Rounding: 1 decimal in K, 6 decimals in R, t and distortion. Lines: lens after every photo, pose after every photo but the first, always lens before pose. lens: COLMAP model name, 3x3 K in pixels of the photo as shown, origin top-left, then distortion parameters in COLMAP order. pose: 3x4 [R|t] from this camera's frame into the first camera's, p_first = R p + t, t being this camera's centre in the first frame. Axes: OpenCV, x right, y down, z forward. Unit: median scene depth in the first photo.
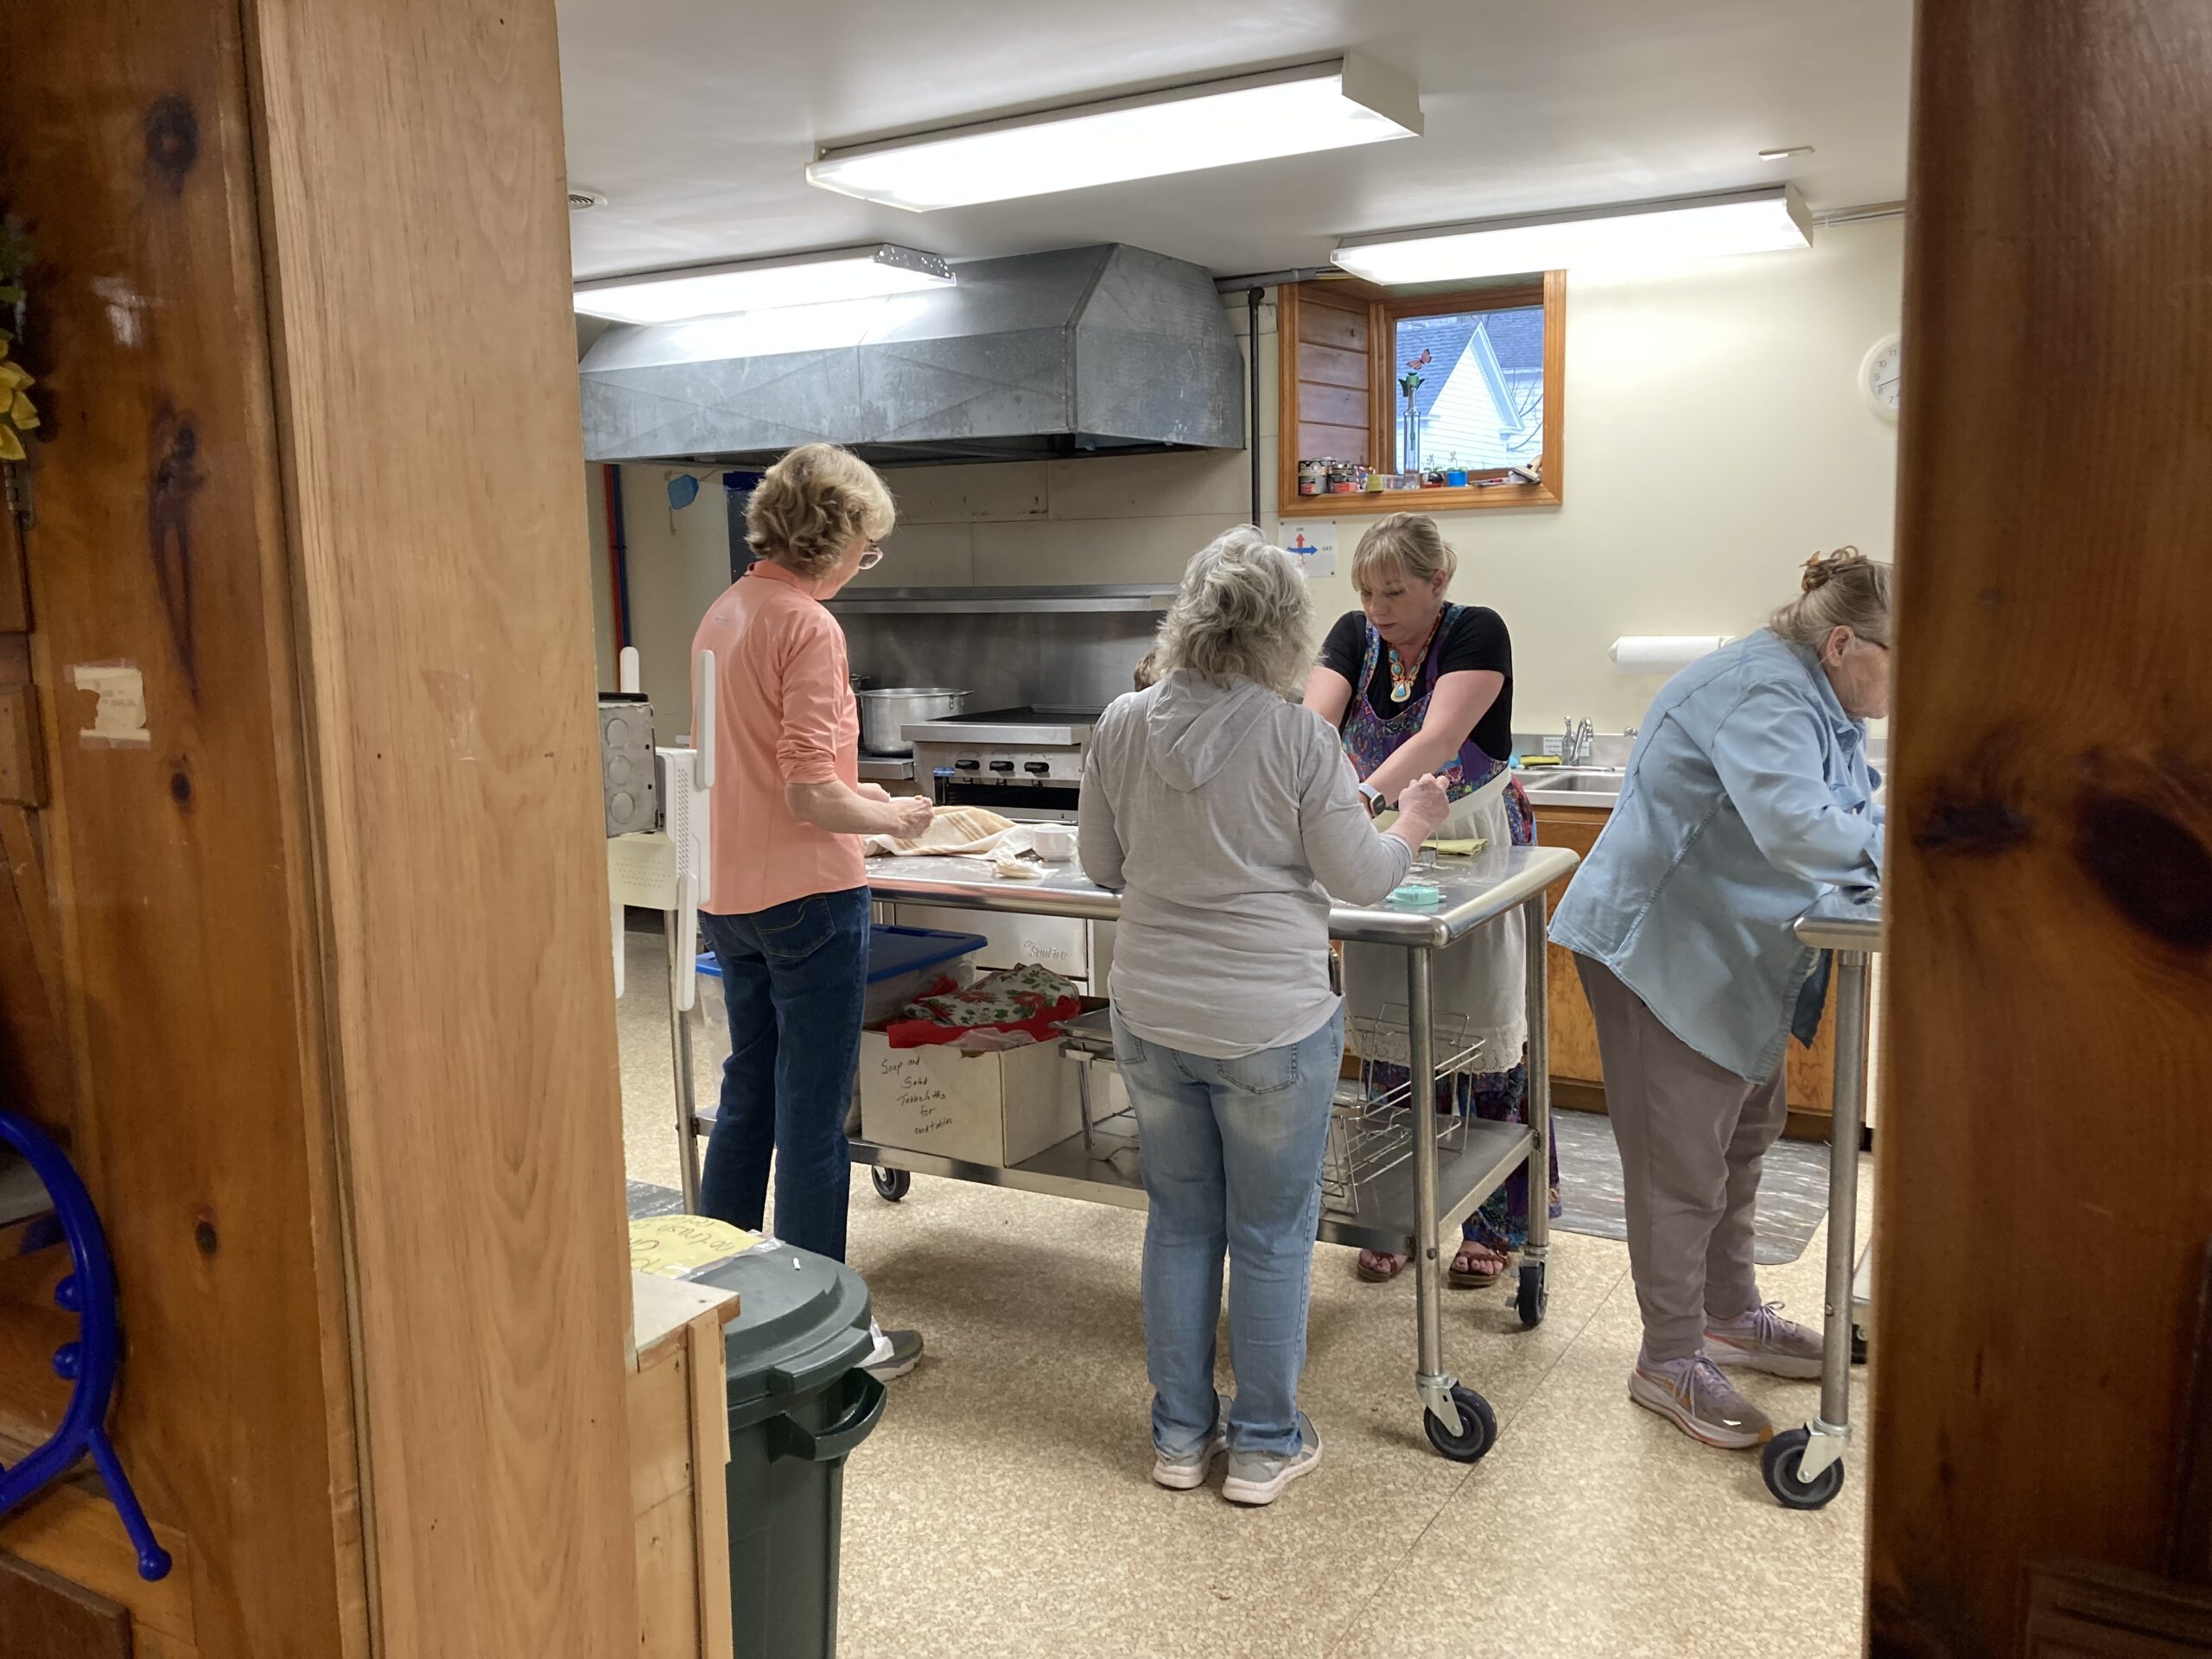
lens RADIAL K [[1825.4, 0, 1106.0], [0, 1825.4, 829.5], [0, 0, 1]] dist [0.004495, 0.008233]
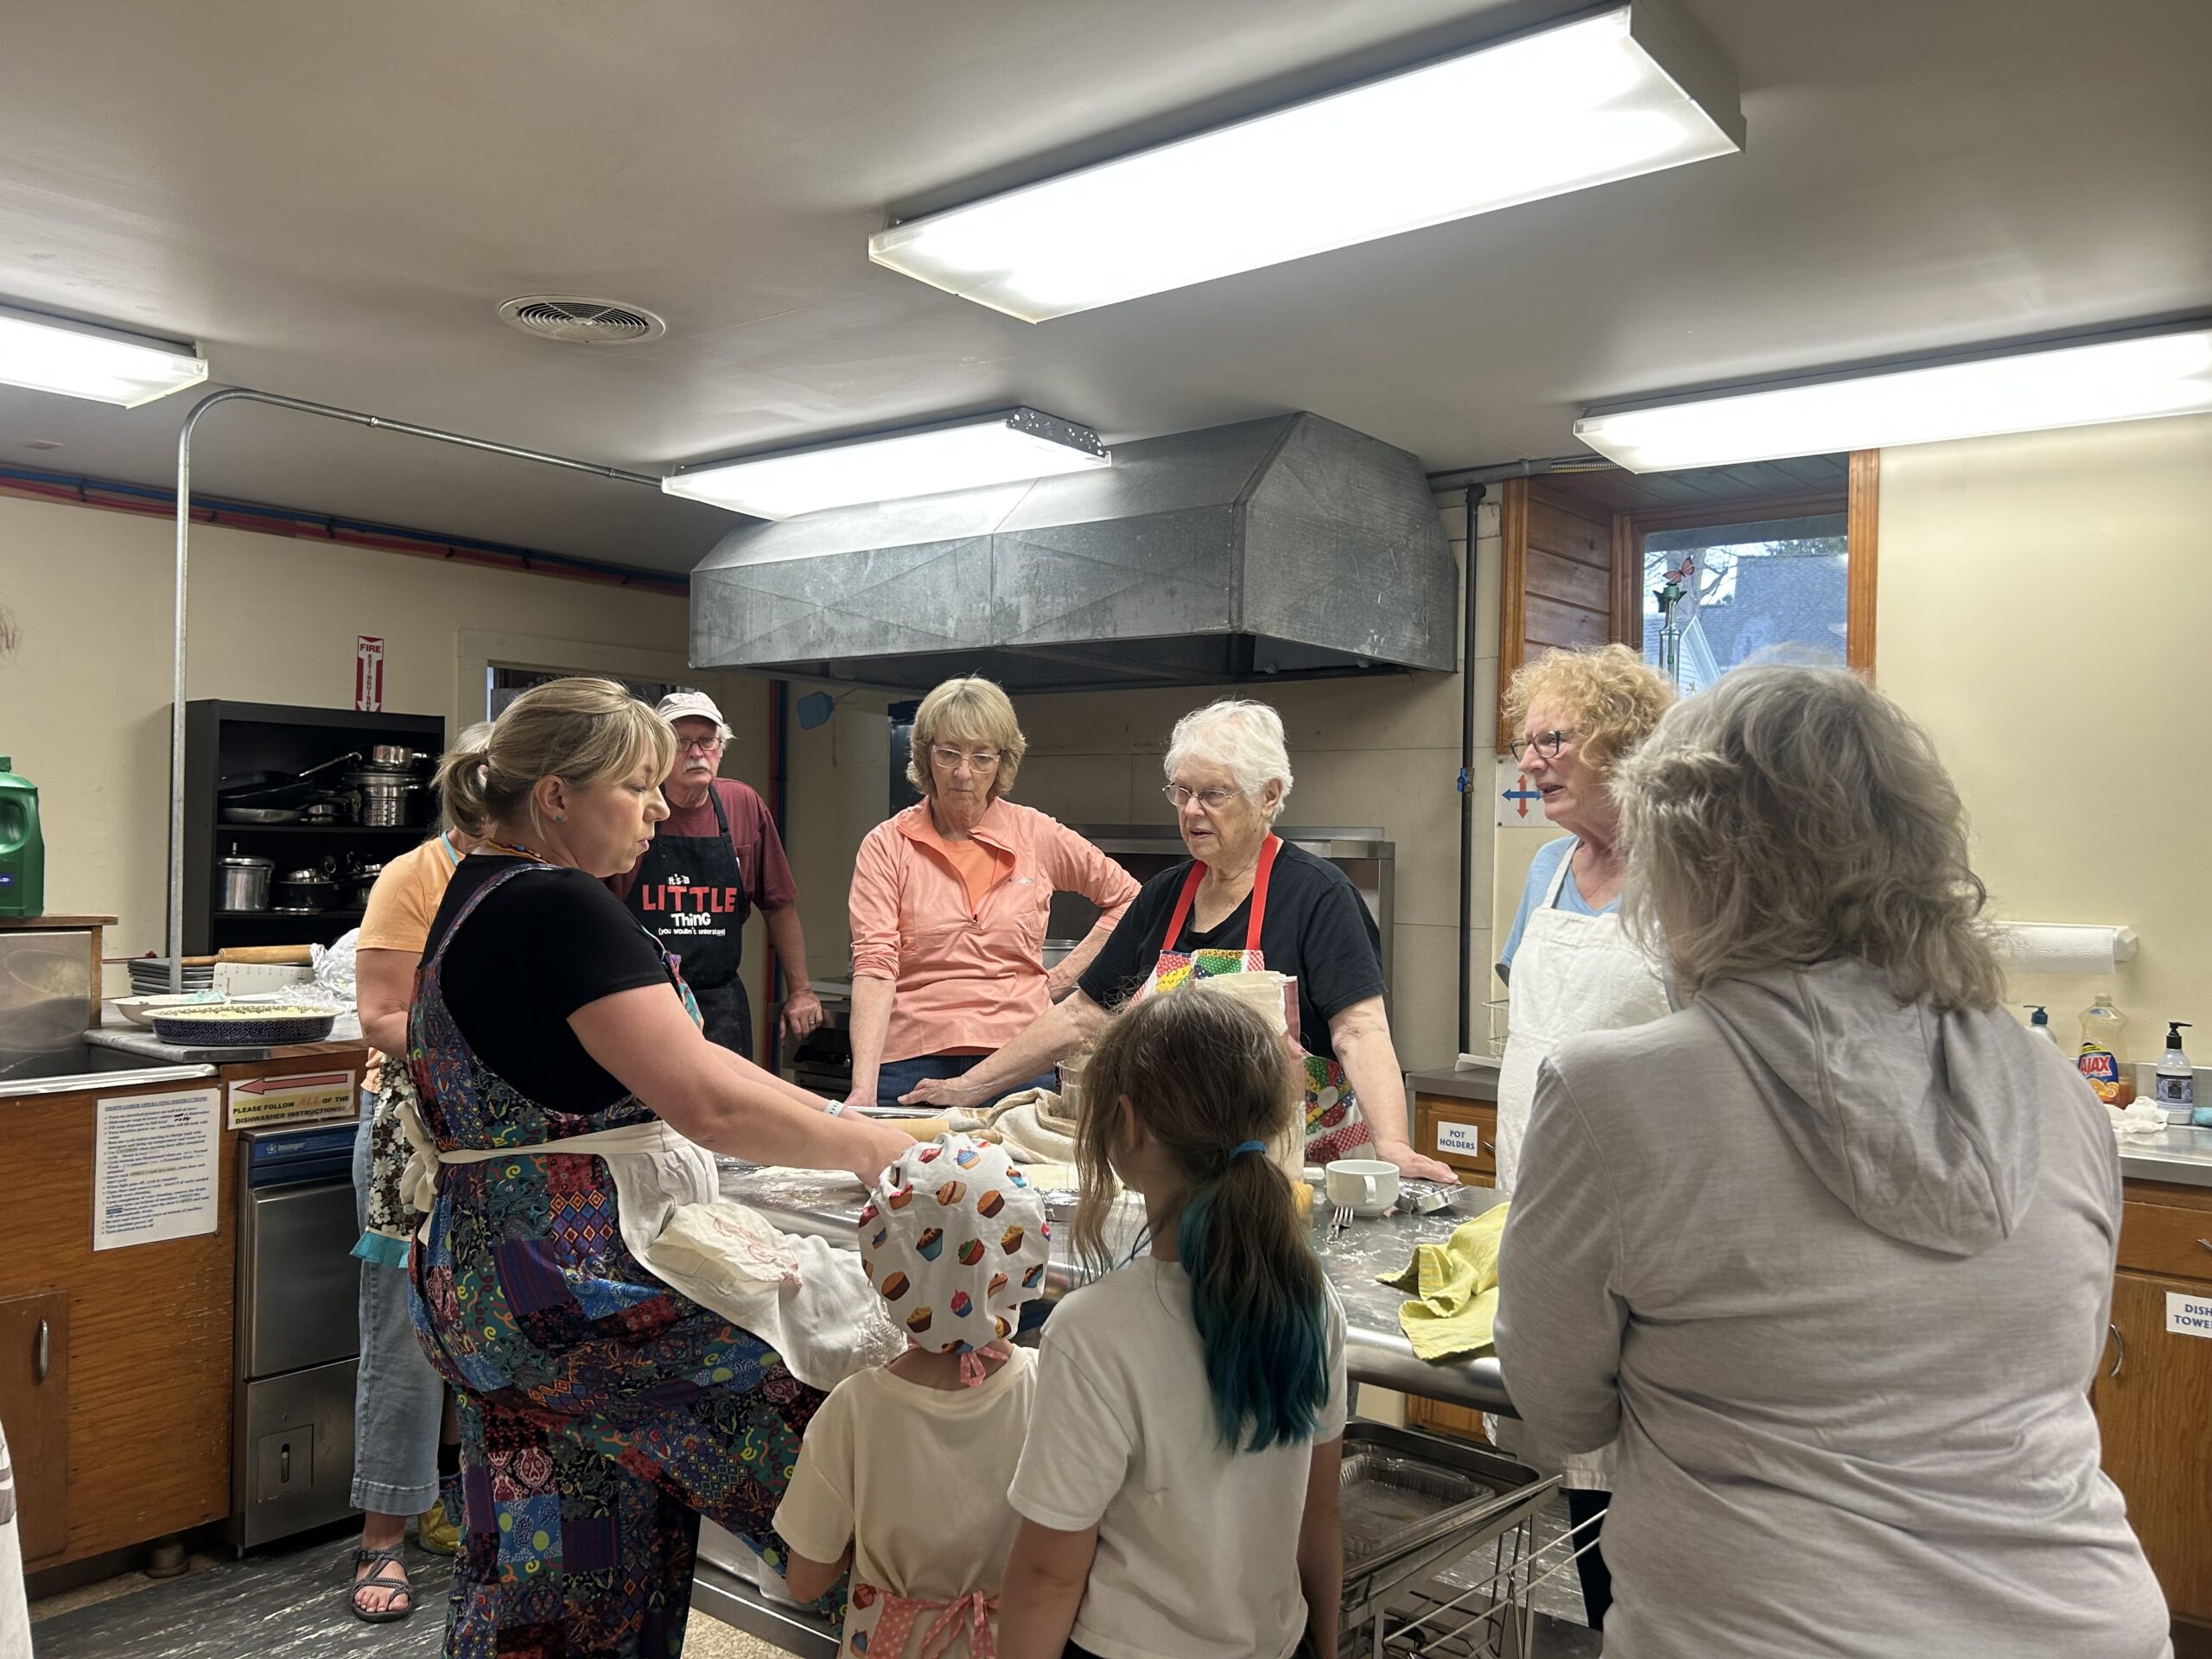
lens RADIAL K [[1669.3, 0, 1106.0], [0, 1669.3, 829.5], [0, 0, 1]] dist [0.049922, -0.067050]
pose [[0.990775, 0.040825, -0.129223, 0.020529], [-0.059350, 0.987953, -0.142919, -0.021592], [0.121832, 0.149270, 0.981262, 0.256184]]
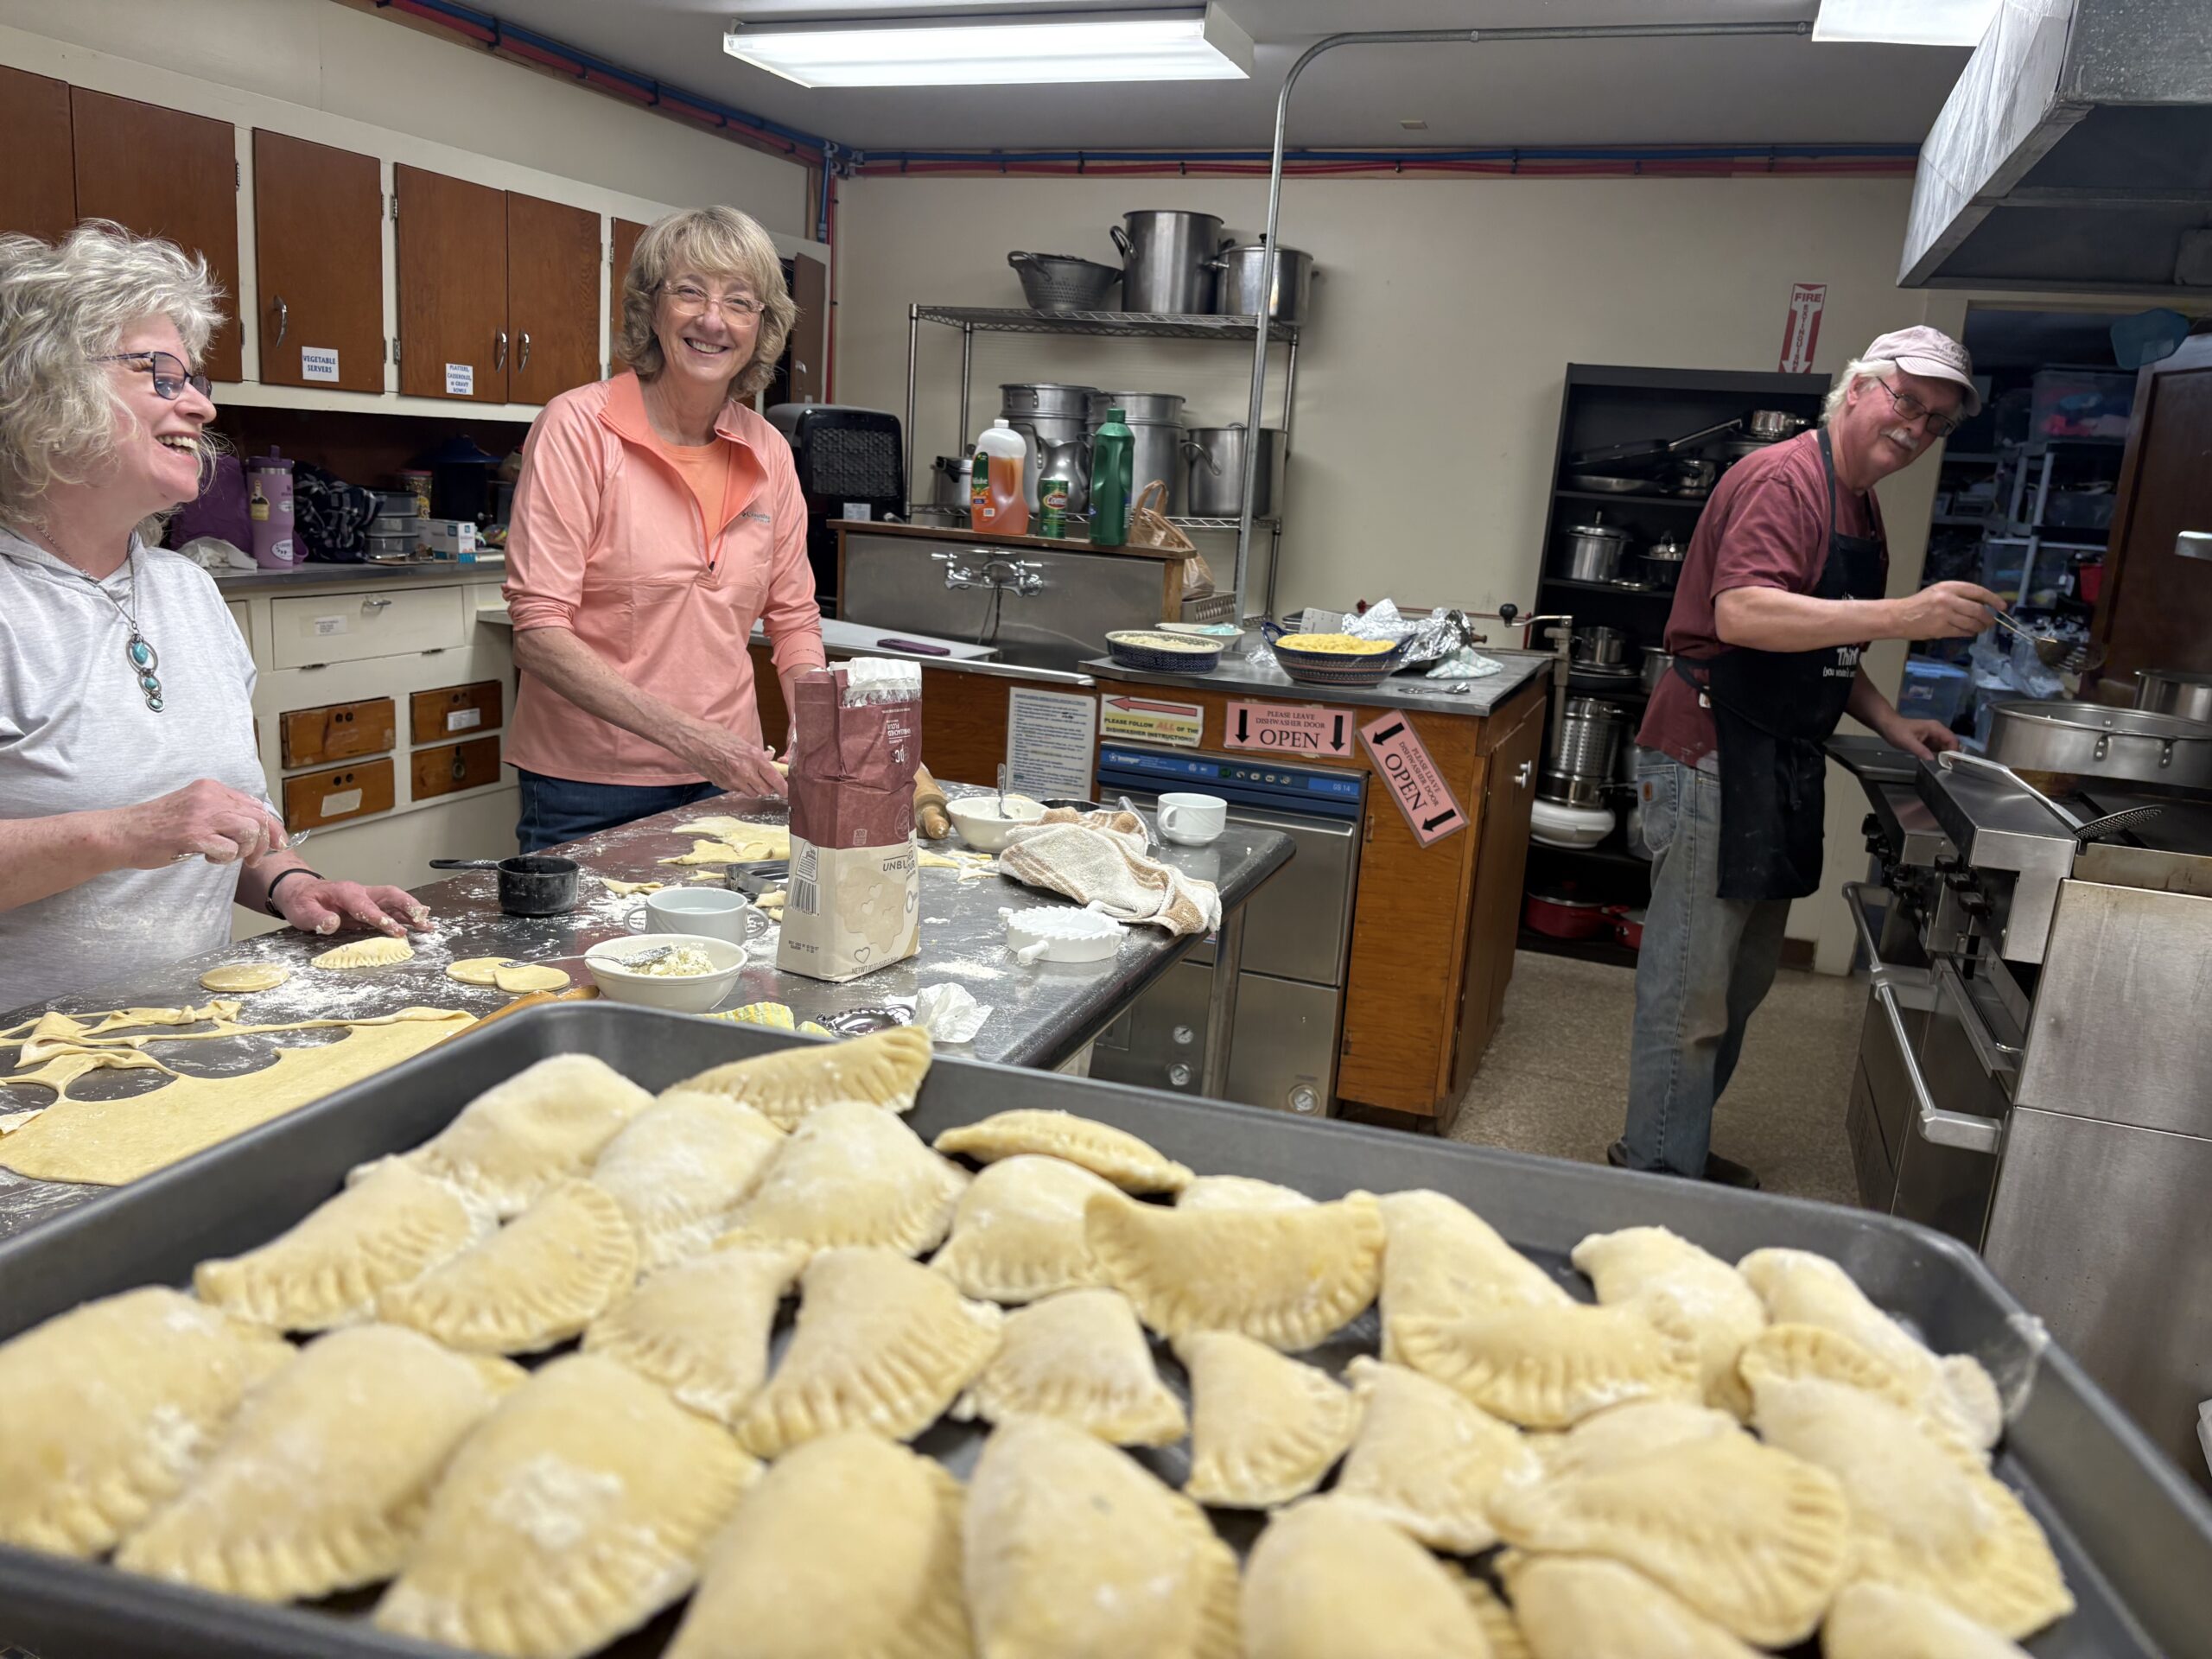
lens RADIAL K [[1667.8, 0, 1093.5], [0, 1667.8, 830.5], [0, 0, 1]] dist [0.021635, 0.006382]
pose [[0.165958, 0.252851, -0.953165, 0.297708], [-0.207071, 0.953955, 0.217007, -0.092282], [0.964147, 0.161359, 0.210675, 0.666858]]
